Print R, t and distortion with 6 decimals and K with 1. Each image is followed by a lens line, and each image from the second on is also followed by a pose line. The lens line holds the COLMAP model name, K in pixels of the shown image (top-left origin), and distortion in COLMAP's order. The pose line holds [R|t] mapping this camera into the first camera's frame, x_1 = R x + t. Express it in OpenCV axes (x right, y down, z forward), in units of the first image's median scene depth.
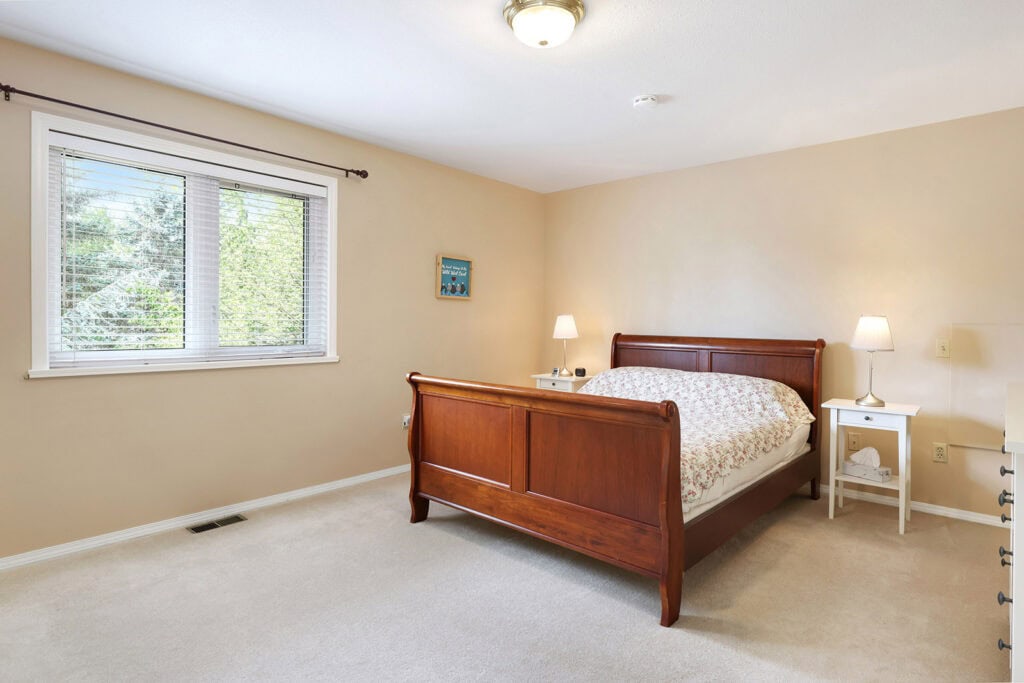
lens RADIAL K [[567.6, 0, 495.6], [0, 567.6, 340.9], [0, 0, 1]] dist [0.002663, 0.000243]
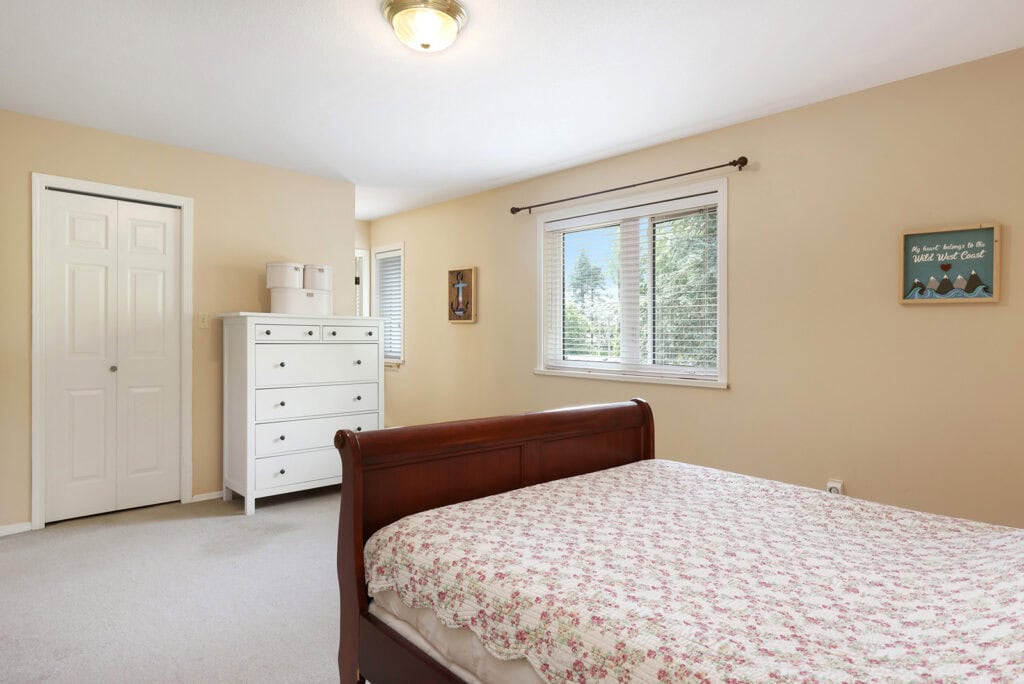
lens RADIAL K [[567.6, 0, 495.6], [0, 567.6, 341.4], [0, 0, 1]] dist [0.002663, 0.000243]
pose [[-0.088860, -0.001315, -0.996043, 0.518879], [-0.052417, 0.998620, 0.003357, -0.016271], [0.994664, 0.052508, -0.088806, 0.619282]]
